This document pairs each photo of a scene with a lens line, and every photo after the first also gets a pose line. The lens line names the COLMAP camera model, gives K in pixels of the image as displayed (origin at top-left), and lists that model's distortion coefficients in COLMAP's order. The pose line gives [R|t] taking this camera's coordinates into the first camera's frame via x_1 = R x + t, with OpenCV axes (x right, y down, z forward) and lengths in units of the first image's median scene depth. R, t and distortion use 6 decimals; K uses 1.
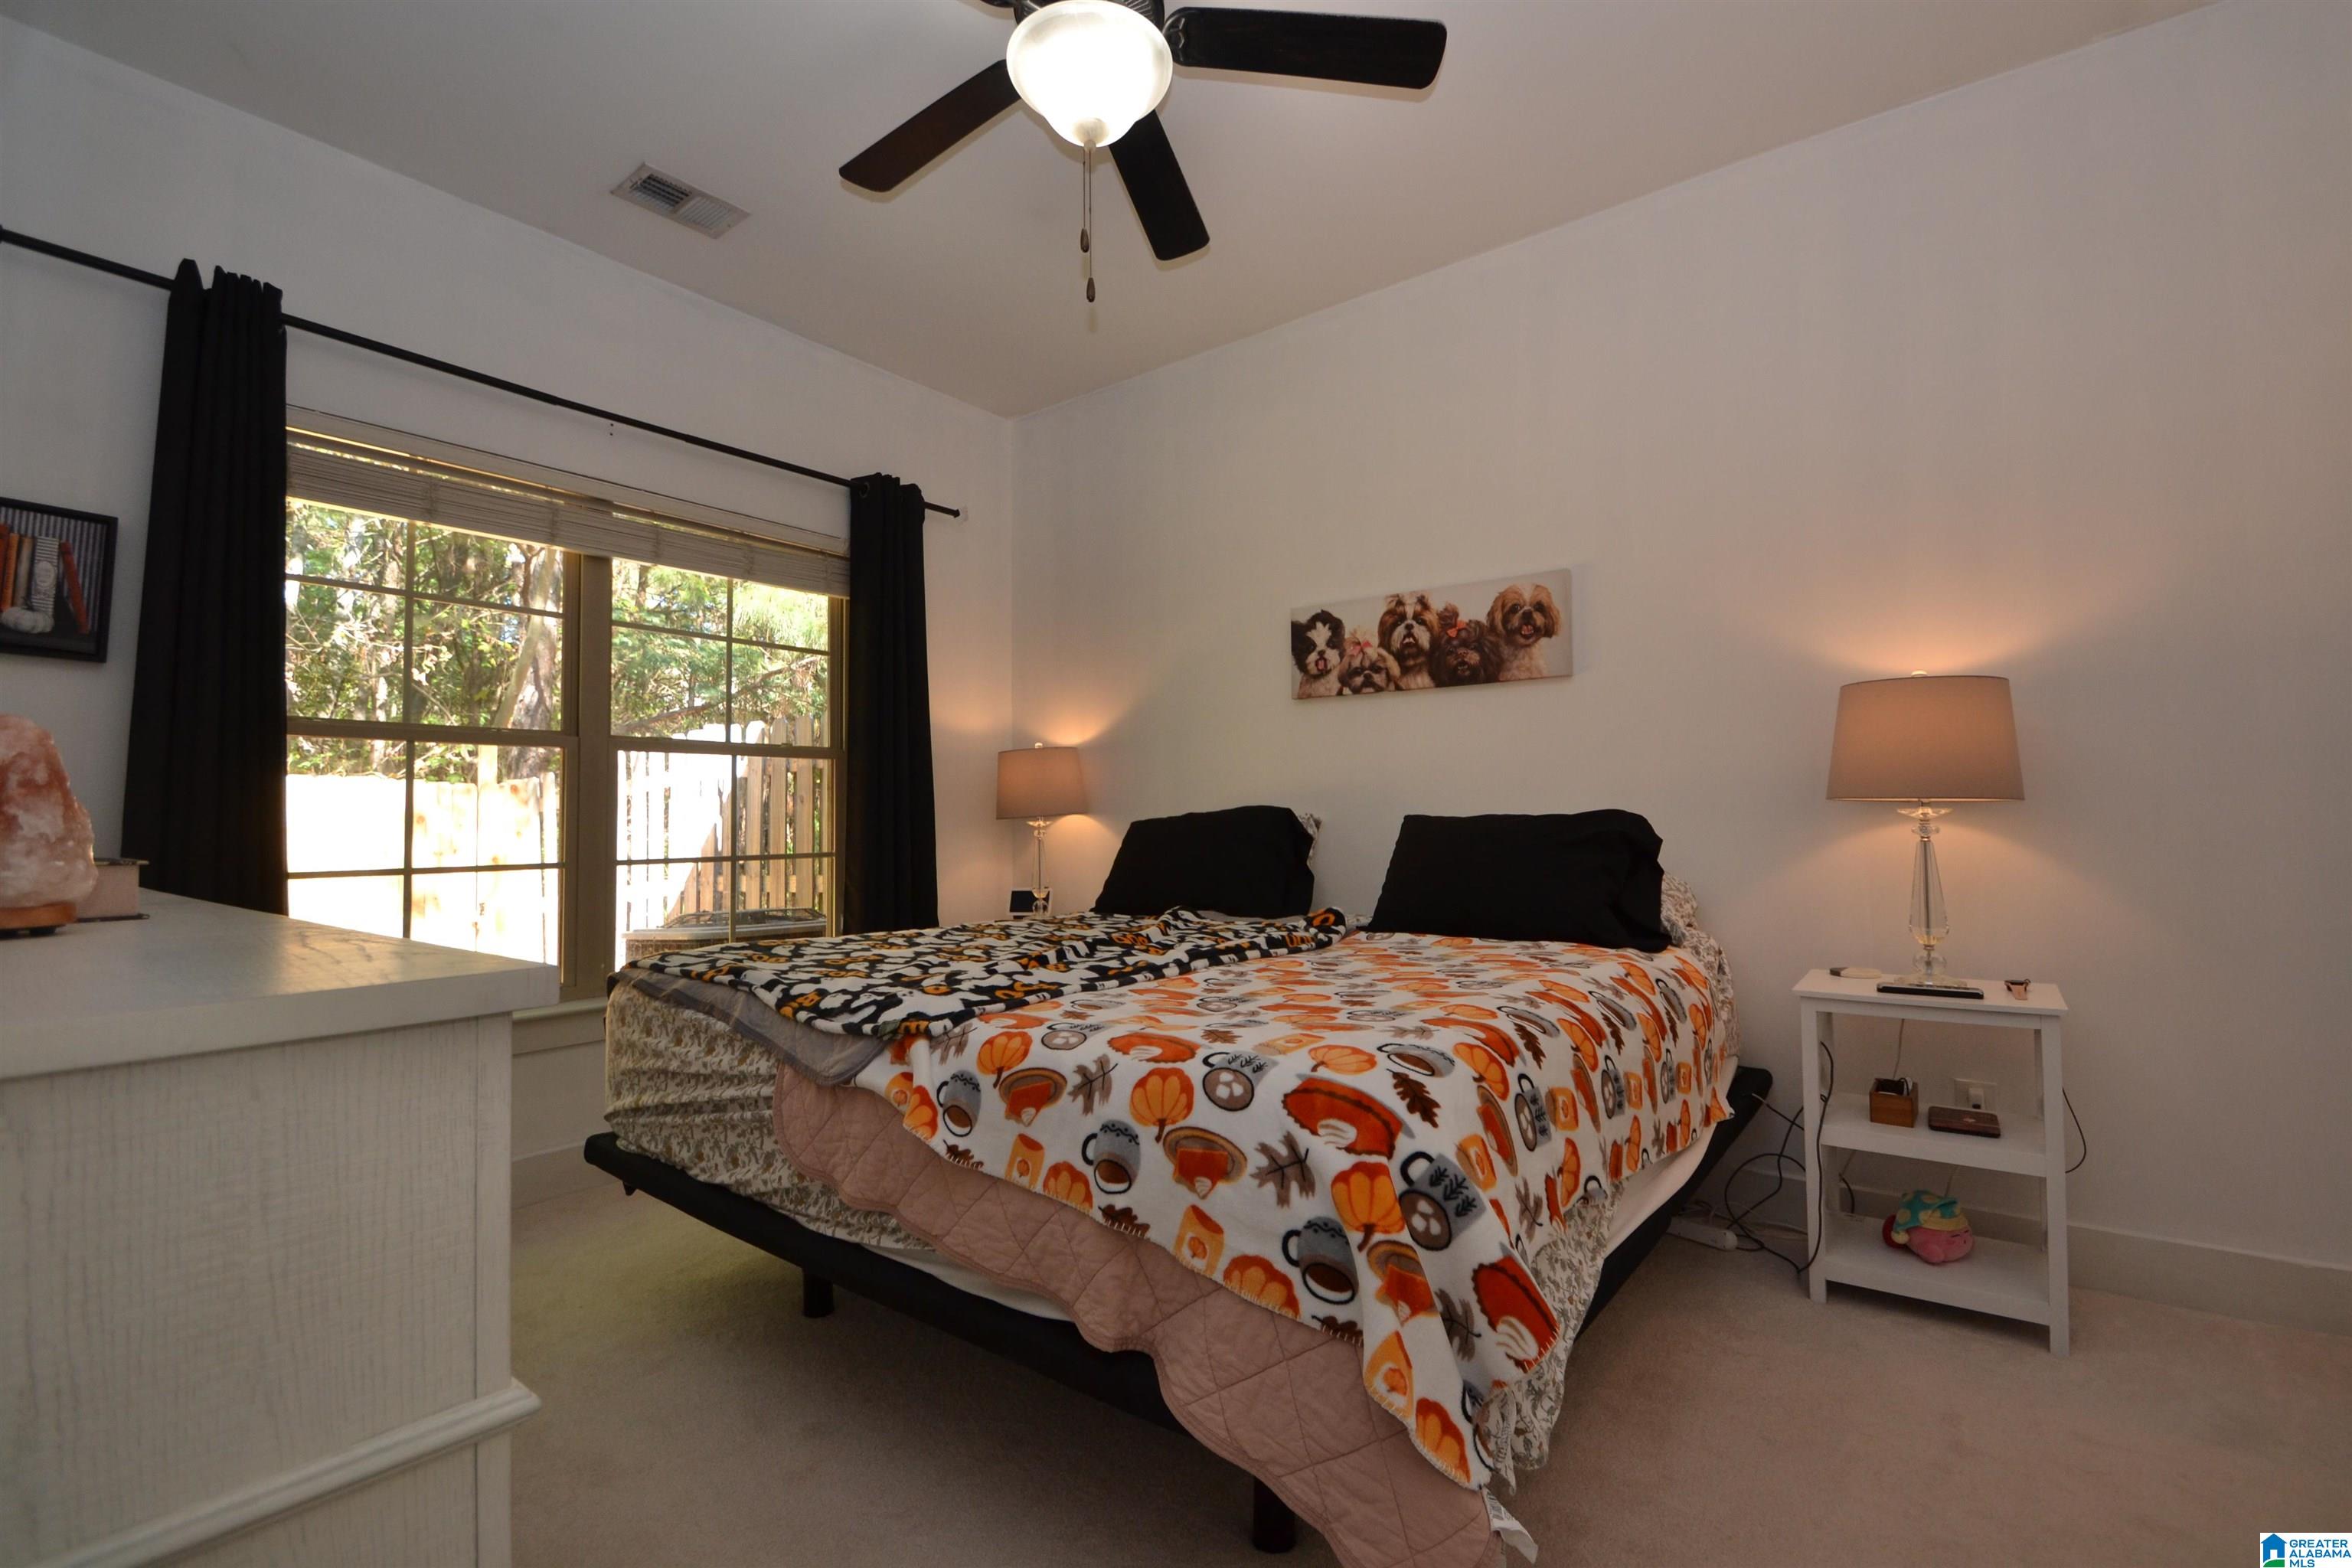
lens RADIAL K [[1047.0, 0, 1176.5], [0, 1047.0, 762.8], [0, 0, 1]] dist [0.008959, -0.014708]
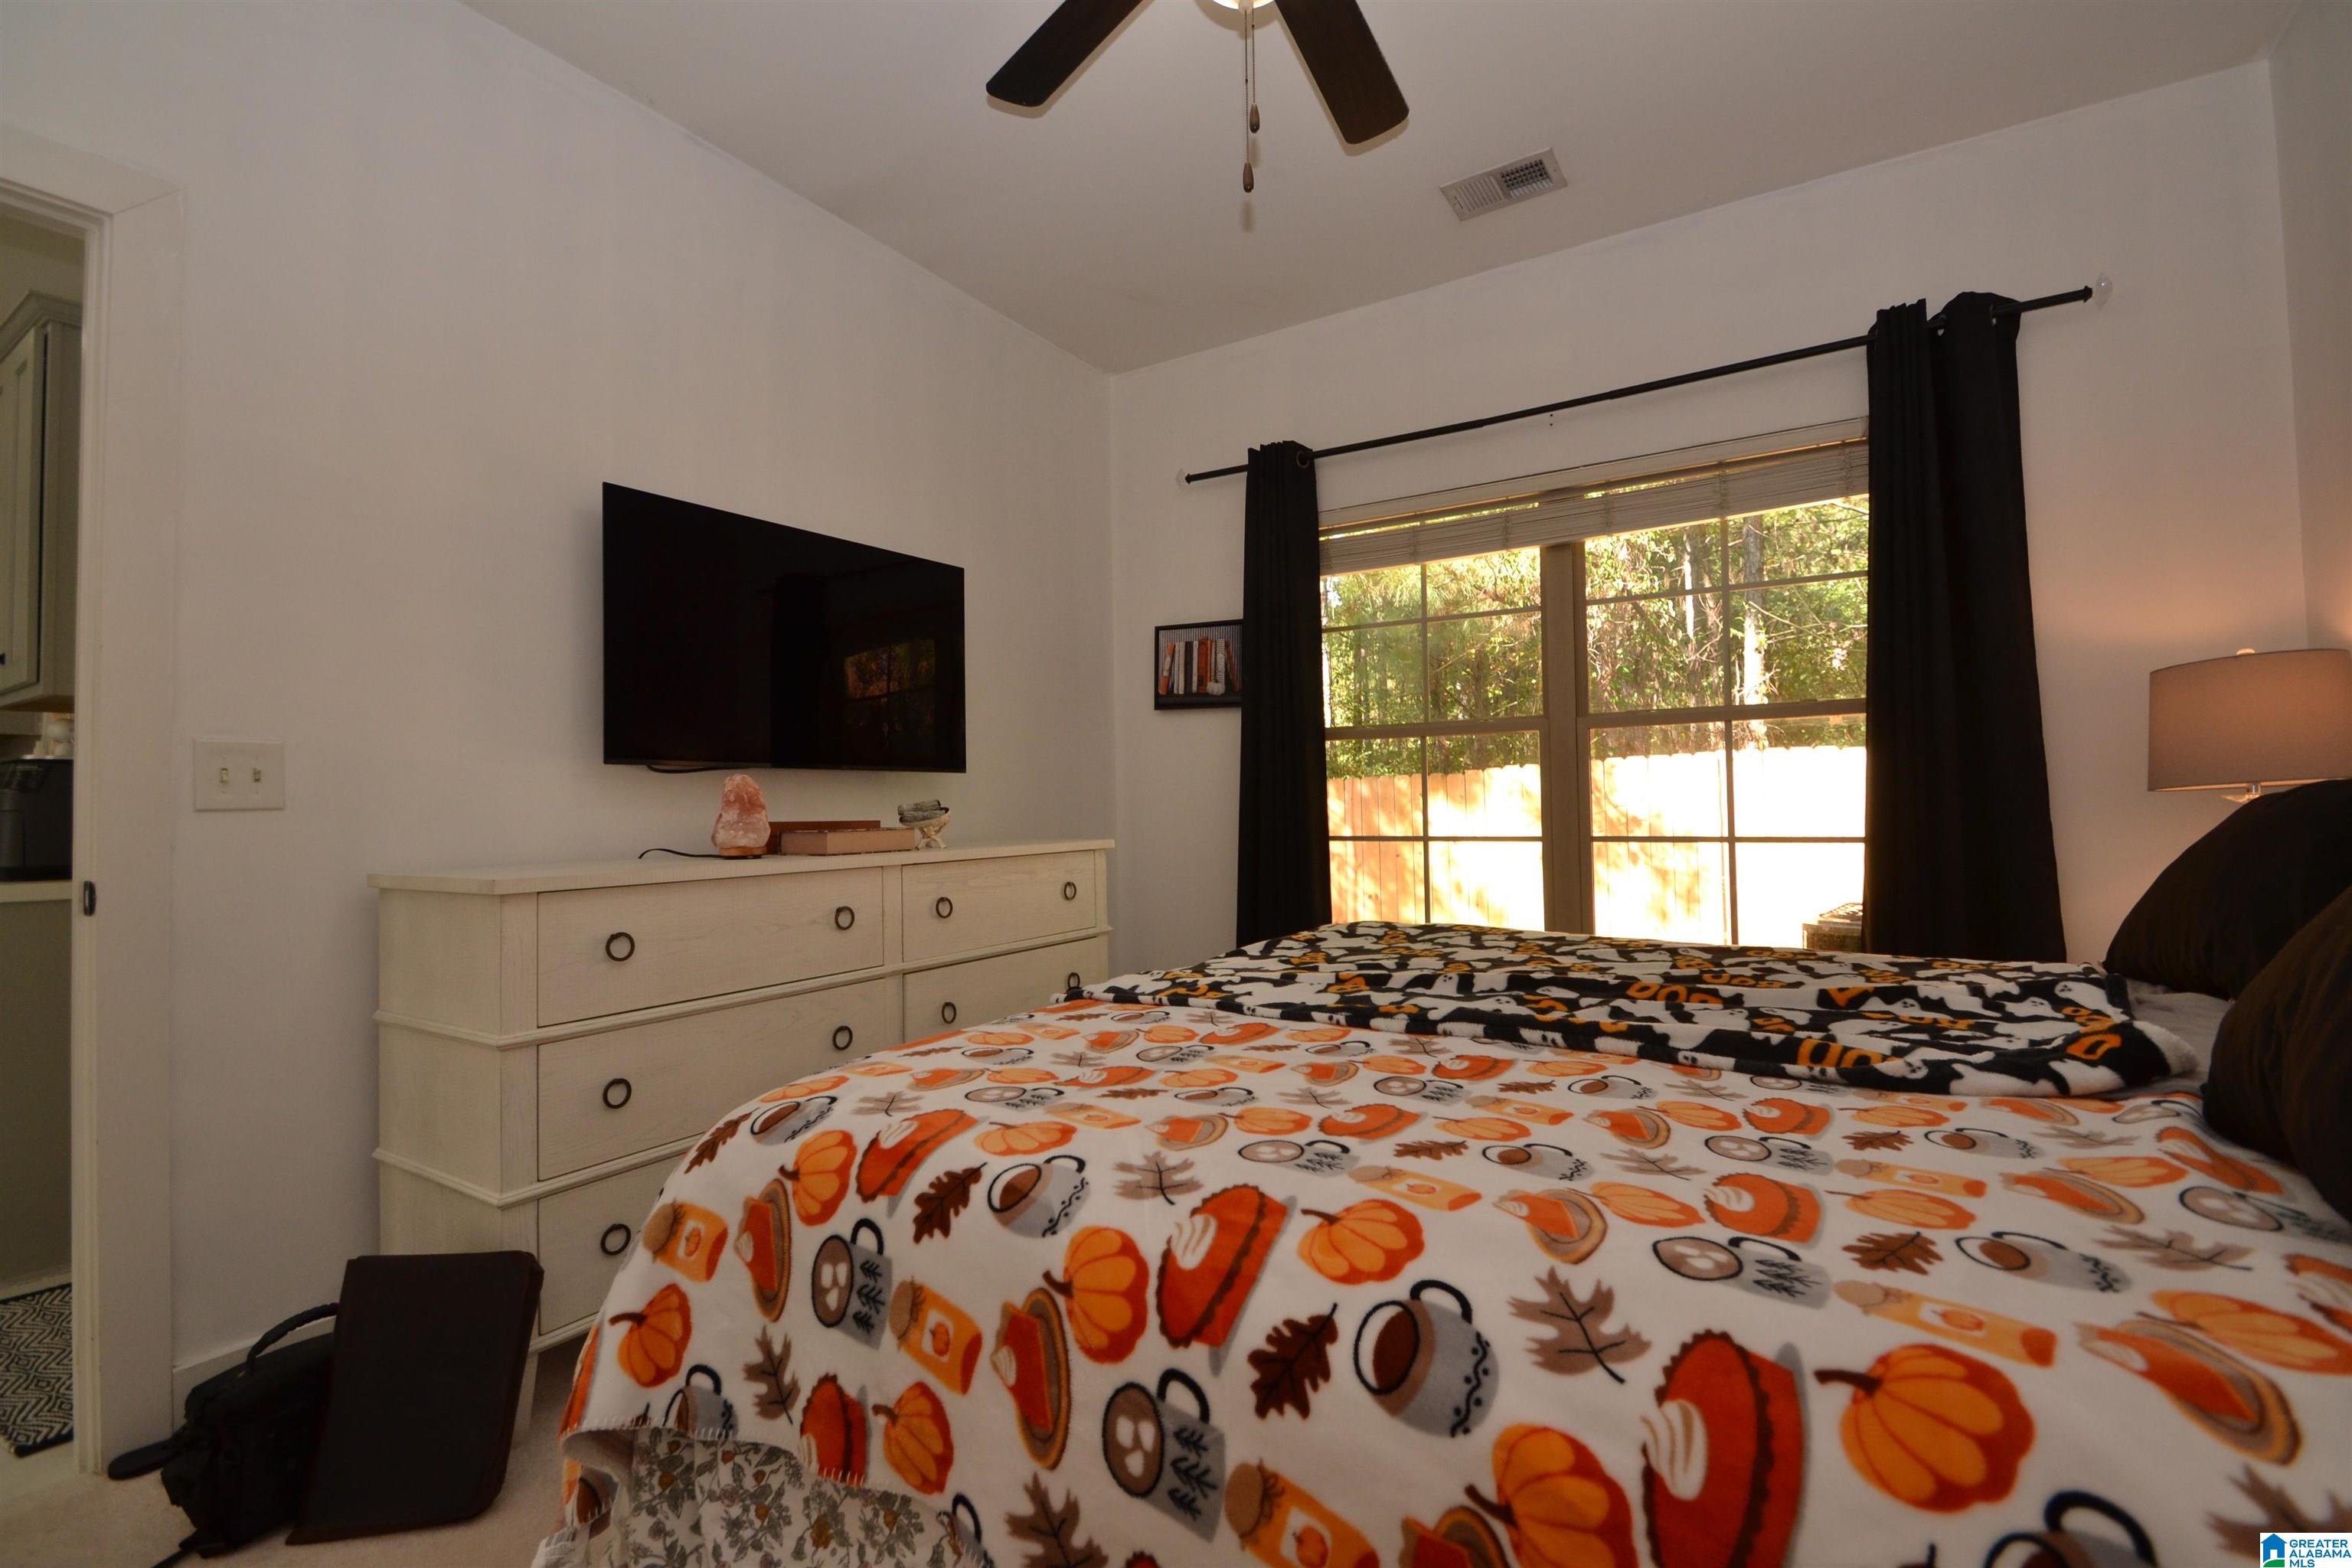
lens RADIAL K [[1047.0, 0, 1176.5], [0, 1047.0, 762.8], [0, 0, 1]] dist [0.008959, -0.014708]
pose [[0.079796, -0.029940, -0.996361, 0.444684], [0.066992, 0.997450, -0.024607, 0.019499], [0.994558, -0.064785, 0.081598, 0.517816]]
